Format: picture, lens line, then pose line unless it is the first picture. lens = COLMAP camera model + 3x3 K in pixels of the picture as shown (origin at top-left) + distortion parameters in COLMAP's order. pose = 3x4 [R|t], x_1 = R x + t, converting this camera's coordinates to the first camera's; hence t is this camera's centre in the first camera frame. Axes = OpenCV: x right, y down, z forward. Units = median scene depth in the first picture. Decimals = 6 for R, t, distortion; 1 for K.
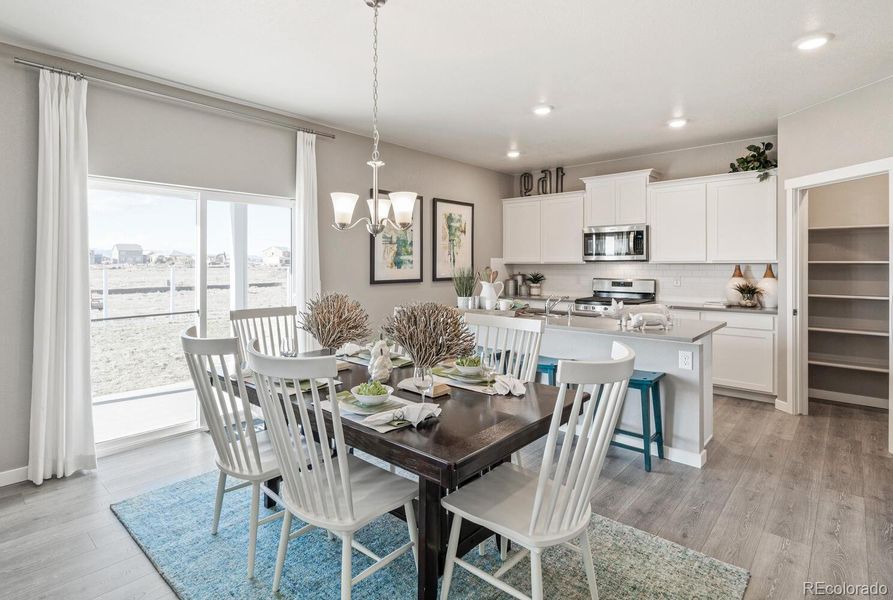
lens RADIAL K [[468.5, 0, 394.1], [0, 468.5, 266.8], [0, 0, 1]] dist [-0.004868, -0.000099]
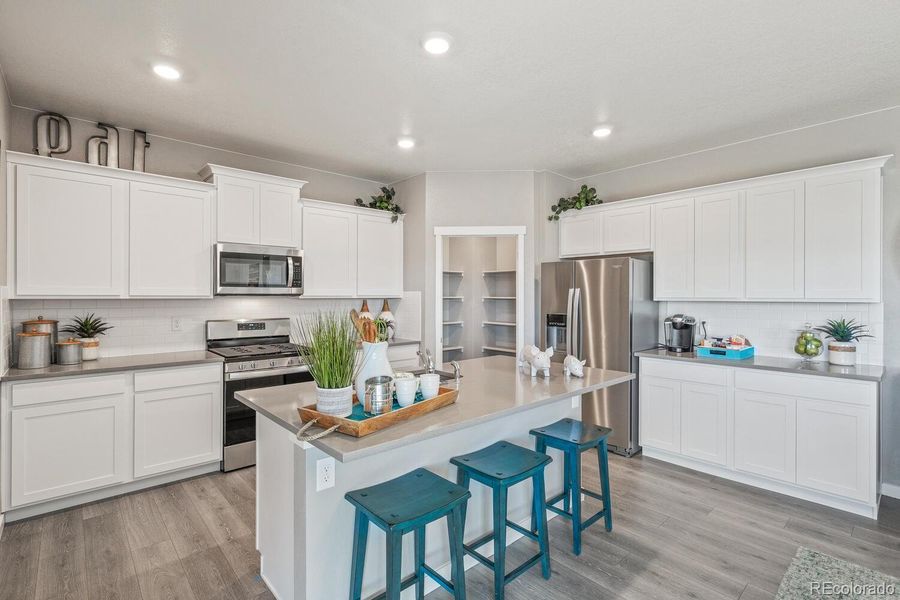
lens RADIAL K [[427.8, 0, 438.3], [0, 427.8, 292.9], [0, 0, 1]] dist [-0.000686, 0.000479]
pose [[0.057888, 0.006225, 0.998304, -0.175779], [0.002161, 0.999977, -0.006360, -0.011304], [-0.998321, 0.002525, 0.057873, 0.729559]]
